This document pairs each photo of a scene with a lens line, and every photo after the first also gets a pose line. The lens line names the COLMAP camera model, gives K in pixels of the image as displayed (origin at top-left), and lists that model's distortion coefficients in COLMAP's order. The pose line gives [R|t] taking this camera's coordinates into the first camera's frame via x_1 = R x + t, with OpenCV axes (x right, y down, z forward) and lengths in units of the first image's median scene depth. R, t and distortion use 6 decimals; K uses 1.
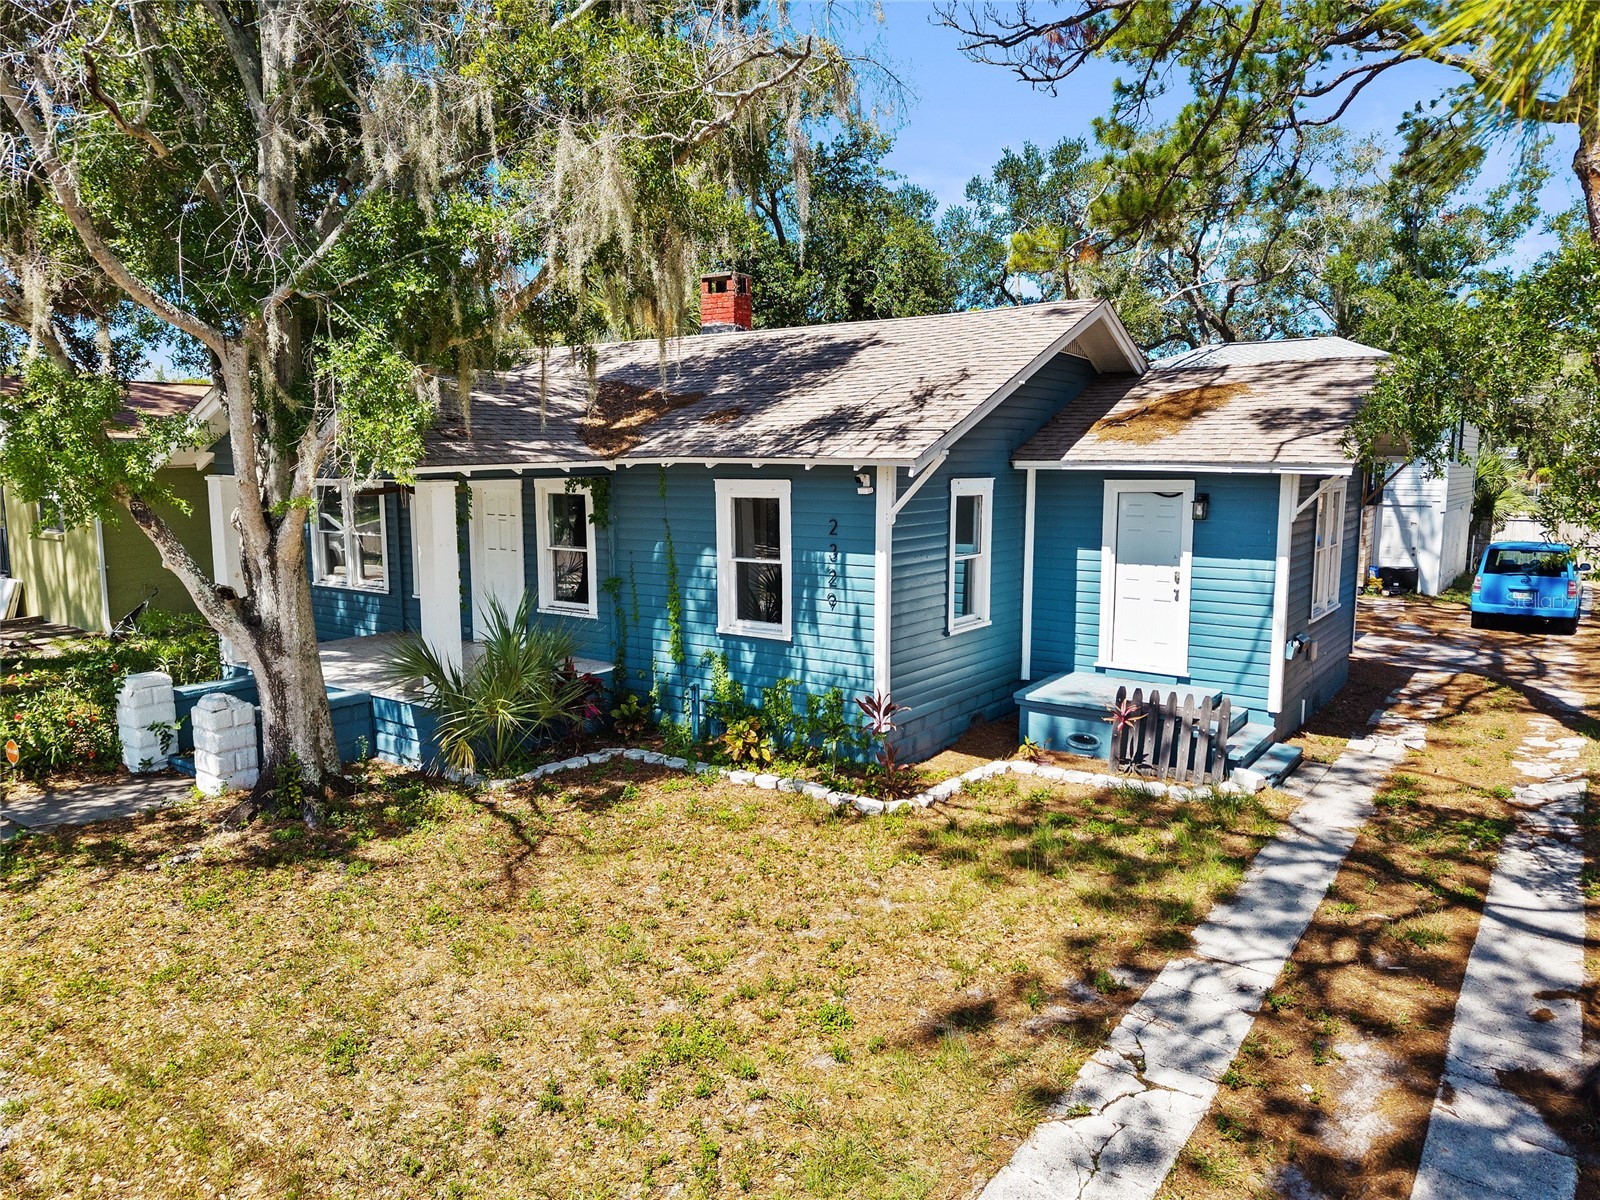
lens RADIAL K [[1110.2, 0, 805.5], [0, 1110.2, 595.4], [0, 0, 1]] dist [0.025053, -0.006169]
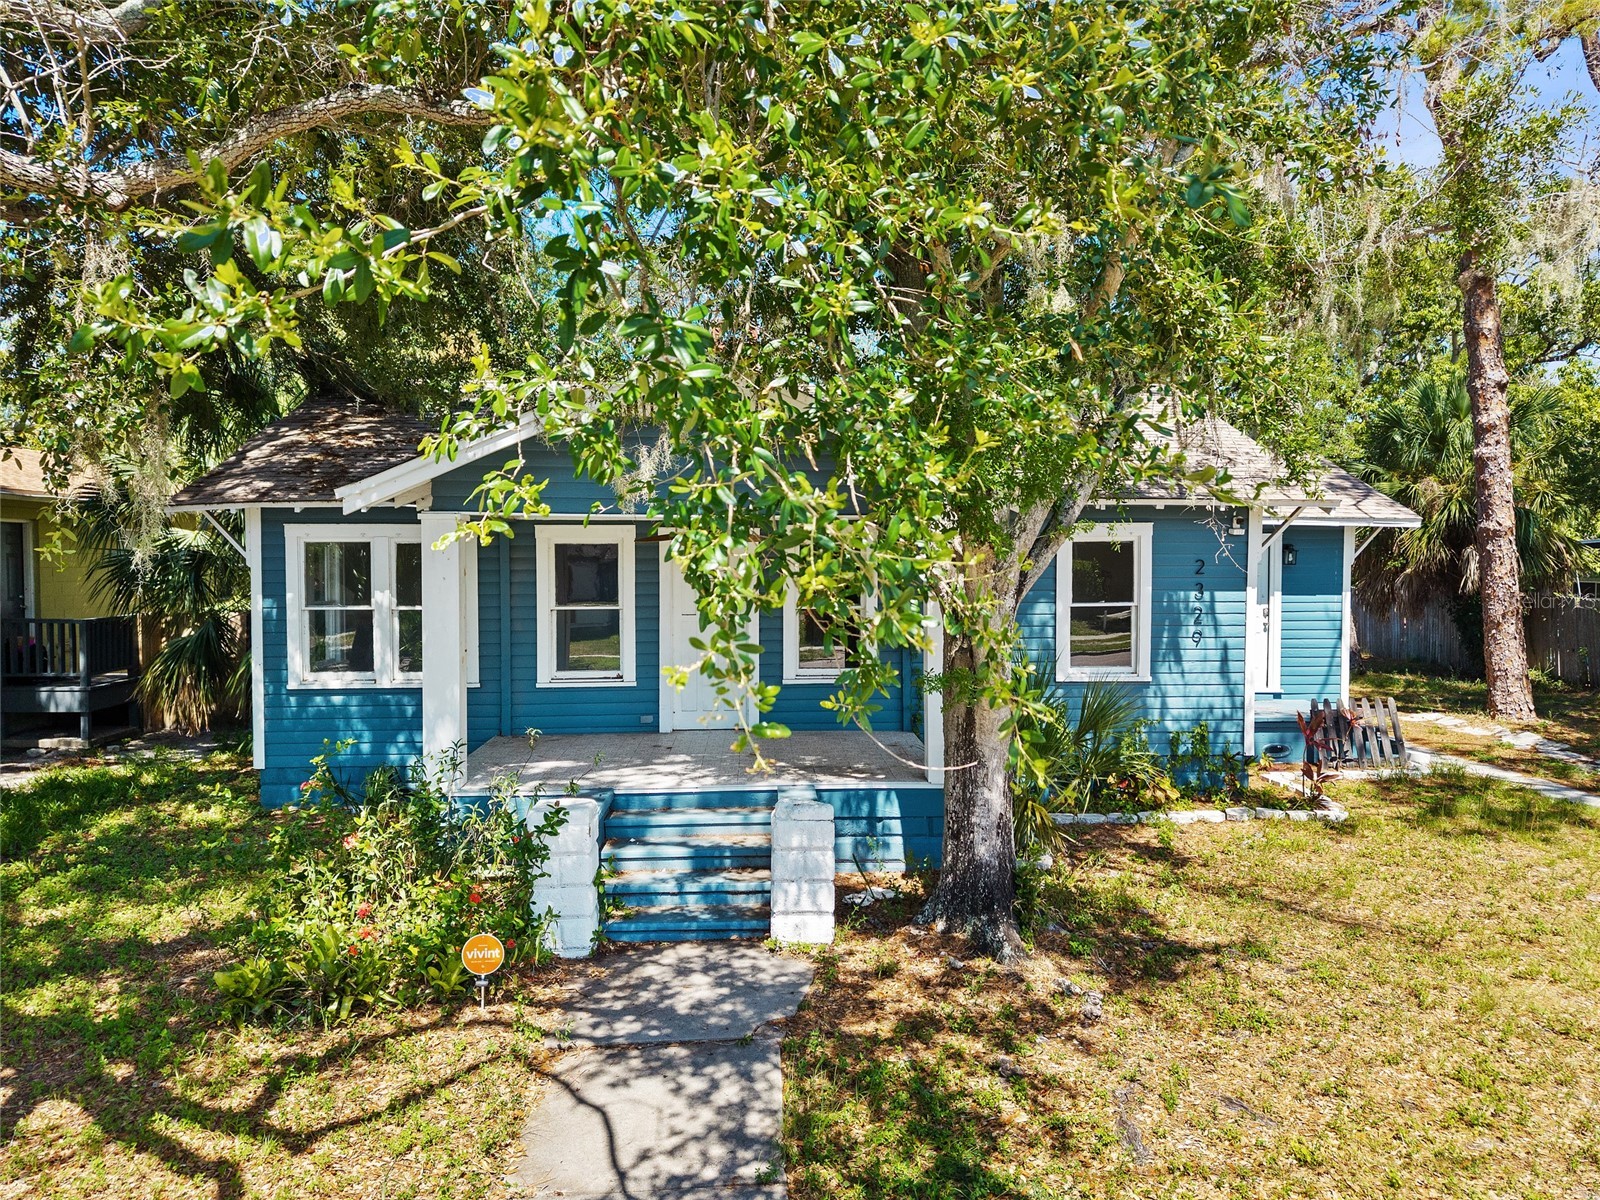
lens RADIAL K [[1110.2, 0, 802.9], [0, 1110.2, 611.9], [0, 0, 1]] dist [0.025053, -0.006169]
pose [[0.764840, -0.027985, 0.643612, -0.941164], [0.076813, 0.995890, -0.047979, 0.002567], [-0.639624, 0.086134, 0.763847, 0.434892]]
